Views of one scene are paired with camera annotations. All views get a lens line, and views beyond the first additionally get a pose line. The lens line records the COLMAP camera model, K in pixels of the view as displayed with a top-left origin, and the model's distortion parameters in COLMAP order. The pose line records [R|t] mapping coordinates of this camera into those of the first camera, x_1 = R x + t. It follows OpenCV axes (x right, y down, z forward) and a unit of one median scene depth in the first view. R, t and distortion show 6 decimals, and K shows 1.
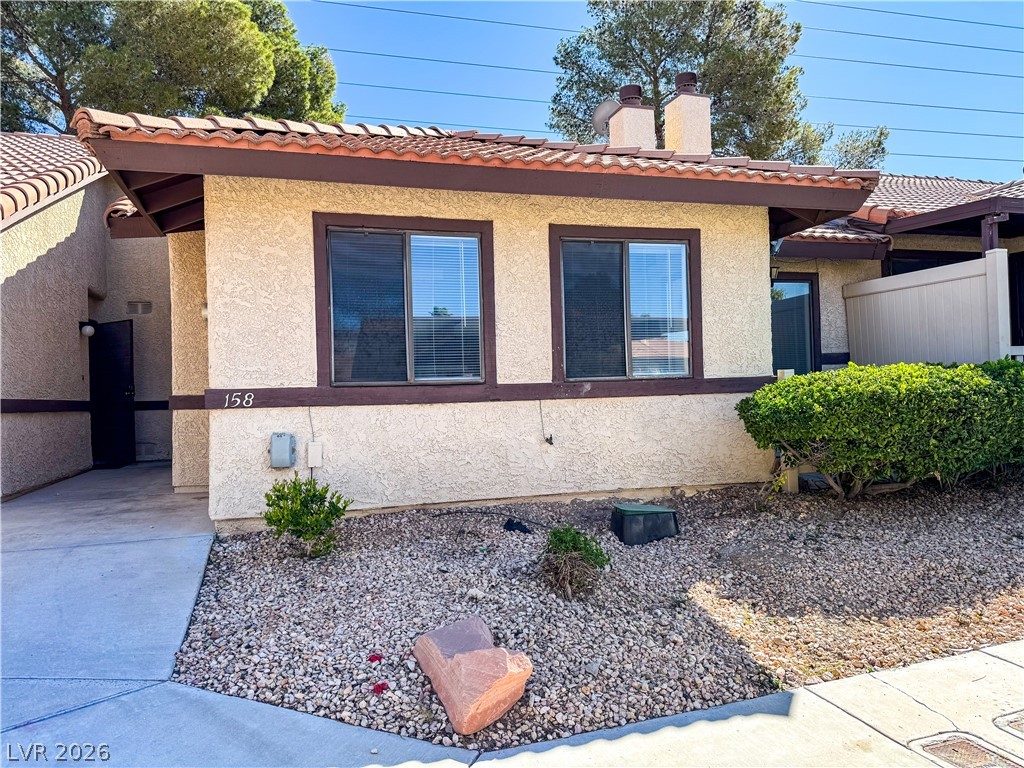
lens RADIAL K [[763.1, 0, 514.5], [0, 763.1, 379.5], [0, 0, 1]] dist [-0.011192, -0.020896]
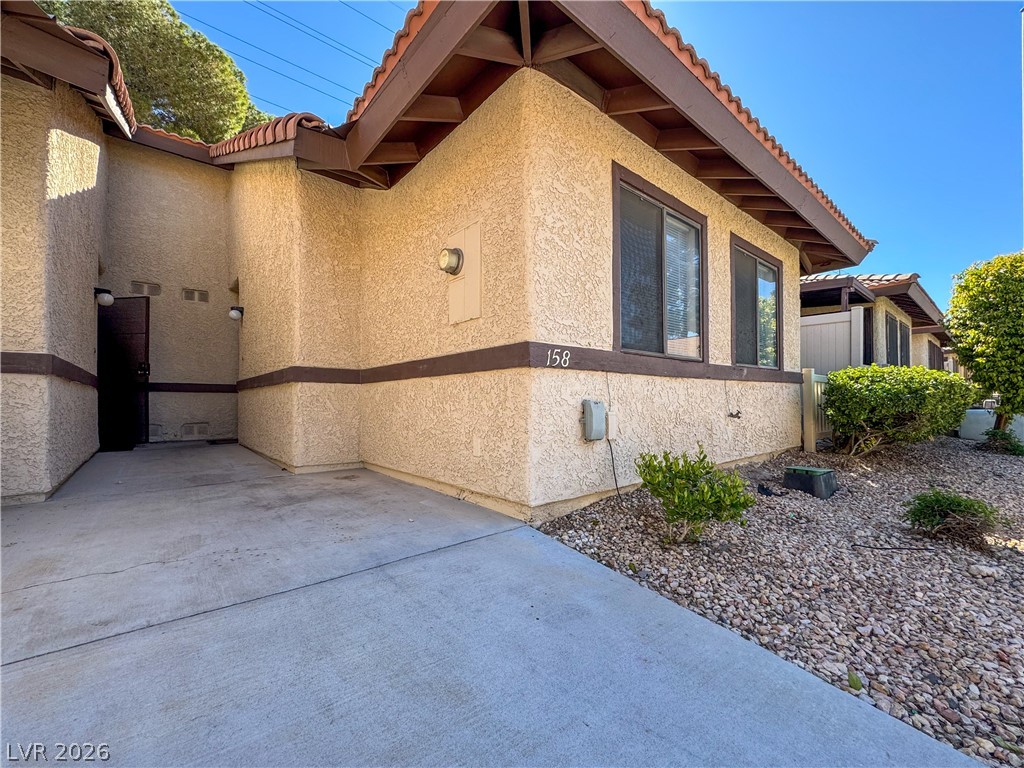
lens RADIAL K [[438.1, 0, 509.9], [0, 438.1, 391.7], [0, 0, 1]] dist [-0.000956, 0.000026]
pose [[0.911865, 0.035045, 0.408990, -0.585141], [-0.031072, 0.999383, -0.016358, 0.070654], [-0.409311, 0.002208, 0.912392, 0.572837]]
